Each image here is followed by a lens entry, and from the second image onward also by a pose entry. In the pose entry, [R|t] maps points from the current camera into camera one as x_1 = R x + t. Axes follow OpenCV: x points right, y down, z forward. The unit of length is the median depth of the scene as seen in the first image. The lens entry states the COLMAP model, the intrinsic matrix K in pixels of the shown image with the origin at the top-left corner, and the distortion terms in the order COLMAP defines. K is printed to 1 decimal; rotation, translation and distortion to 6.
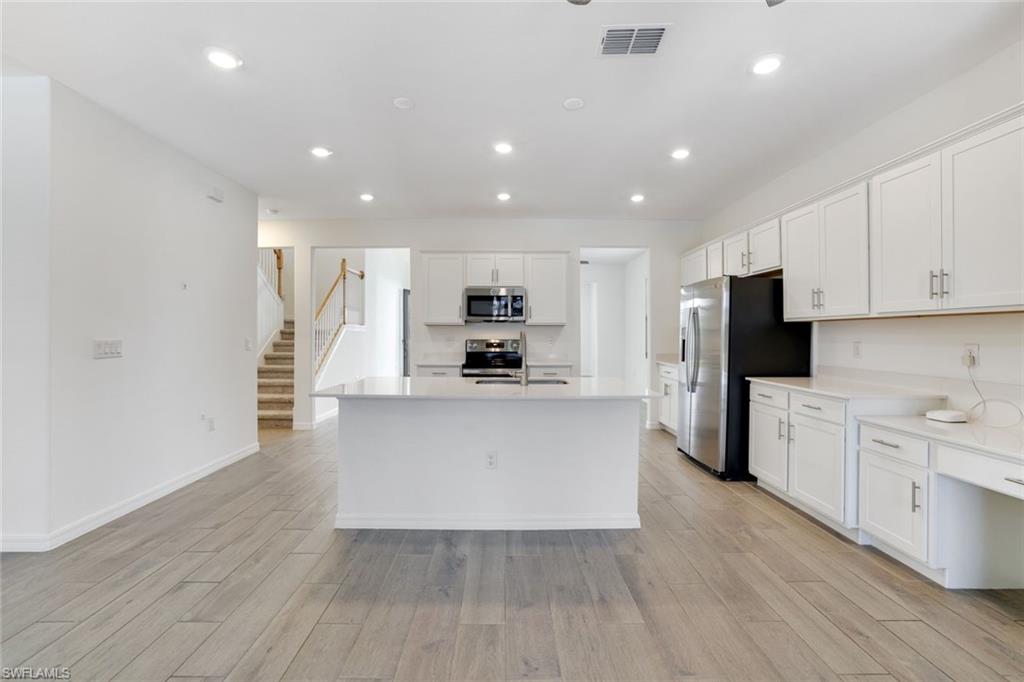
lens RADIAL K [[447.8, 0, 508.5], [0, 447.8, 334.7], [0, 0, 1]] dist [-0.000320, 0.000010]
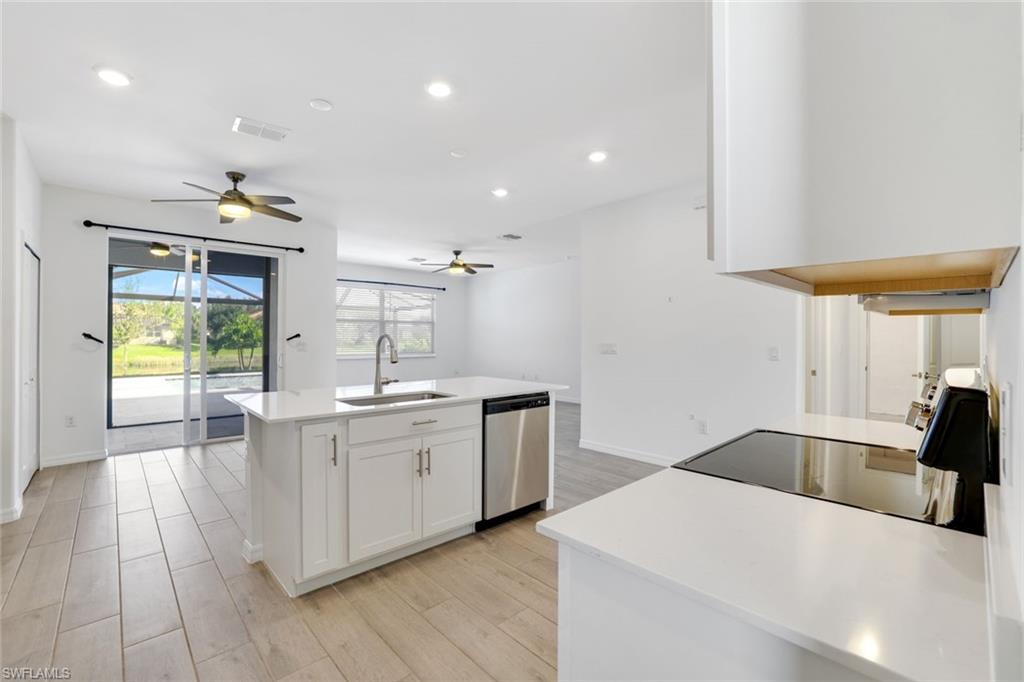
lens RADIAL K [[447.8, 0, 508.5], [0, 447.8, 334.7], [0, 0, 1]] dist [-0.000320, 0.000010]
pose [[-0.741993, -0.005794, -0.670382, 0.464183], [-0.003937, 0.999983, -0.004284, -0.009005], [0.670396, -0.000539, -0.742003, 1.898896]]
